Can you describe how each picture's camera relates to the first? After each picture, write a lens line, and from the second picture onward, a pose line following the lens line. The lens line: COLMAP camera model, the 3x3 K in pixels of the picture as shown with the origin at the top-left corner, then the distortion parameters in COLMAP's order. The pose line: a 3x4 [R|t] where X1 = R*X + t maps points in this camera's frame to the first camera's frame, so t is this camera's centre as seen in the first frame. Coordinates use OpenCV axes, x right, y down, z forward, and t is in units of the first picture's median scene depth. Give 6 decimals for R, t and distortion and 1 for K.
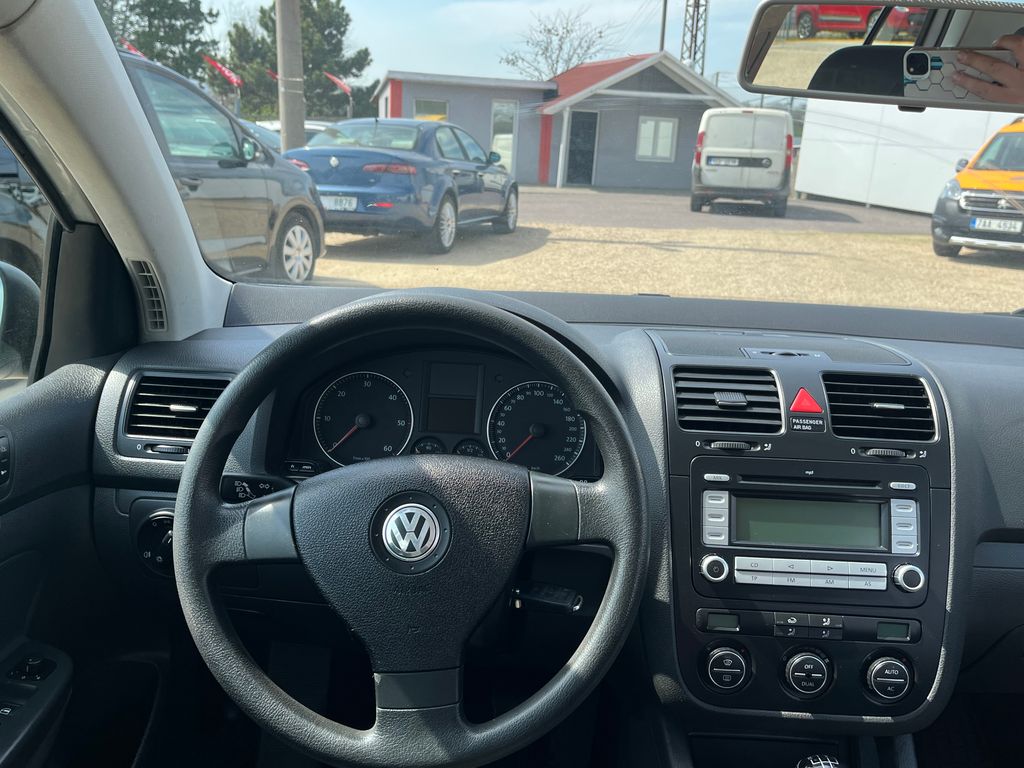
lens RADIAL K [[878.4, 0, 512.1], [0, 878.4, 385.5], [0, 0, 1]] dist [0.050210, -0.054081]
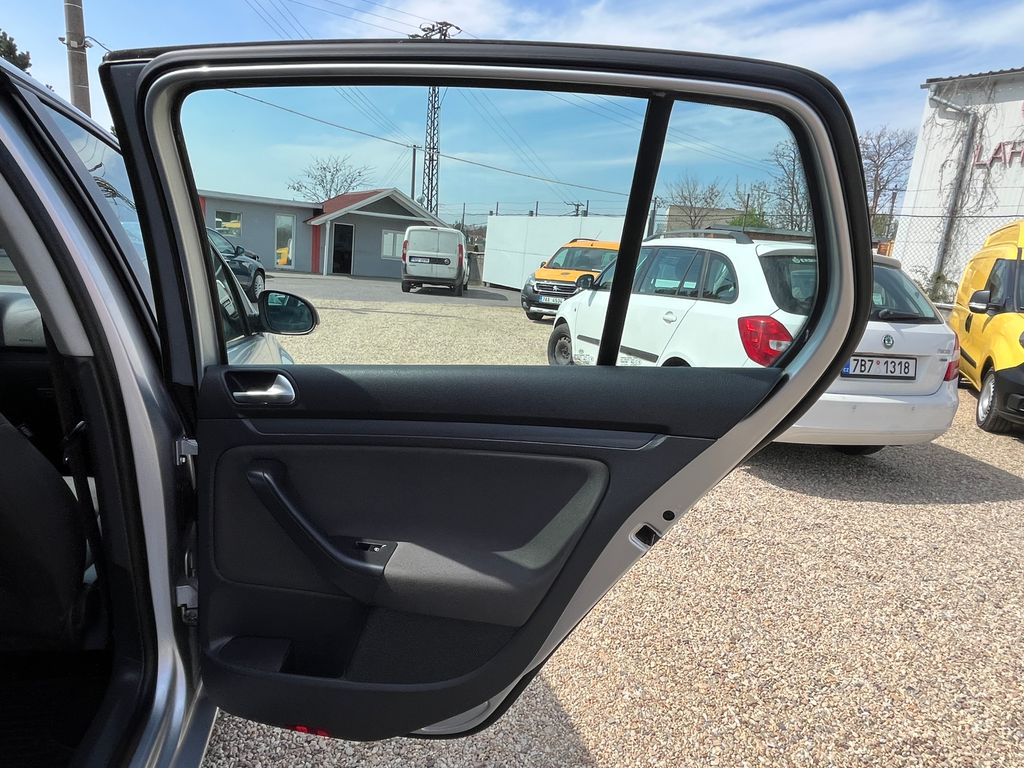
lens RADIAL K [[624.5, 0, 506.1], [0, 624.5, 388.6], [0, 0, 1]] dist [-0.003141, -0.000975]
pose [[0.962876, -0.023321, 0.268934, 0.148146], [0.036635, 0.998333, -0.044595, 0.042538], [-0.267446, 0.052792, 0.962126, -0.132770]]
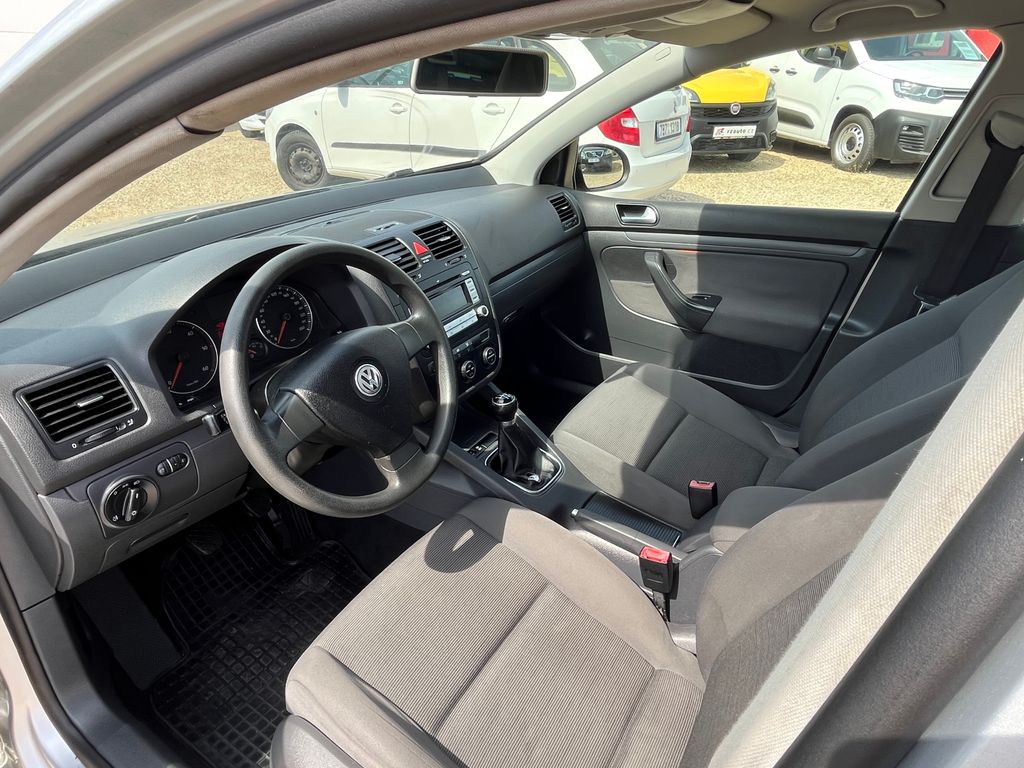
lens RADIAL K [[624.5, 0, 499.6], [0, 624.5, 386.0], [0, 0, 1]] dist [-0.003141, -0.000975]
pose [[0.517212, -0.443774, 0.731817, -0.068522], [0.243650, 0.896035, 0.371155, -0.016843], [-0.820443, -0.013659, 0.571566, 0.005999]]
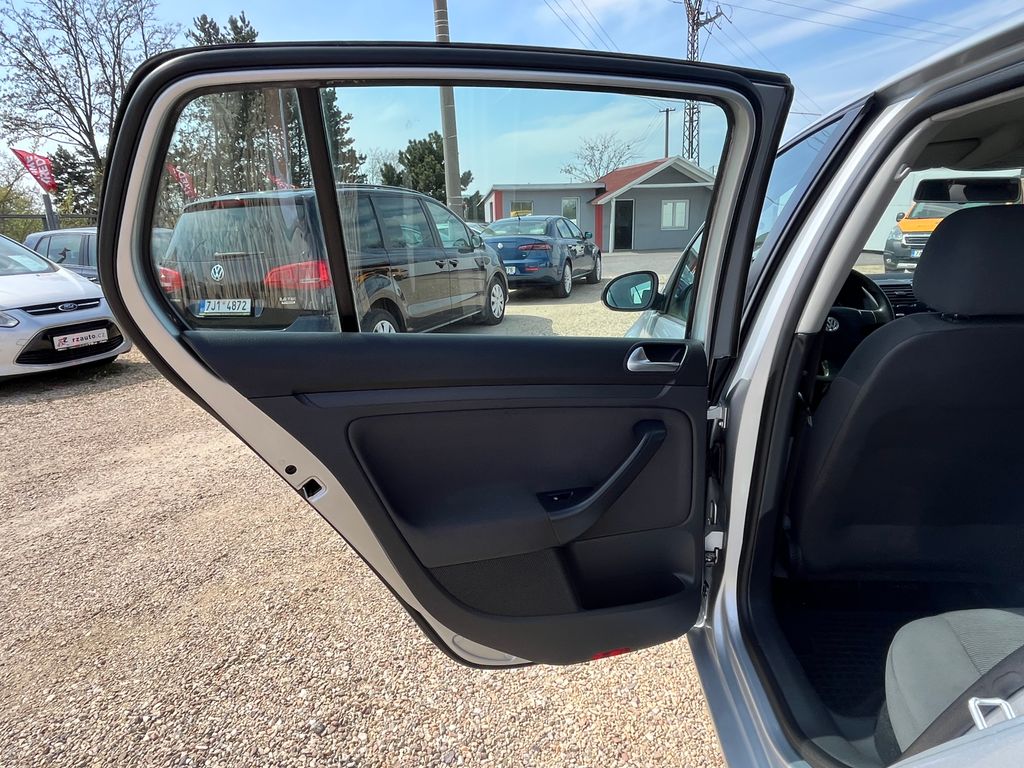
lens RADIAL K [[624.5, 0, 504.9], [0, 624.5, 388.6], [0, 0, 1]] dist [-0.003141, -0.000975]
pose [[0.993994, -0.058084, -0.092746, -0.098395], [0.056580, 0.998222, -0.018767, 0.031452], [0.093671, 0.013407, 0.995513, -0.139179]]
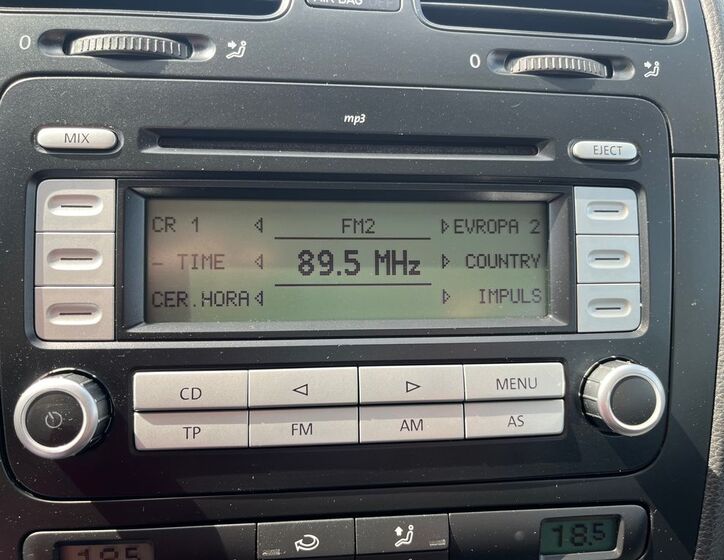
lens RADIAL K [[589.3, 0, 362.7], [0, 589.3, 292.6], [0, 0, 1]] dist [0.006947, -0.025263]
pose [[0.989473, -0.051313, 0.135311, 0.028150], [0.035125, 0.992222, 0.119419, 0.012807], [-0.140387, -0.113409, 0.983580, 0.070568]]
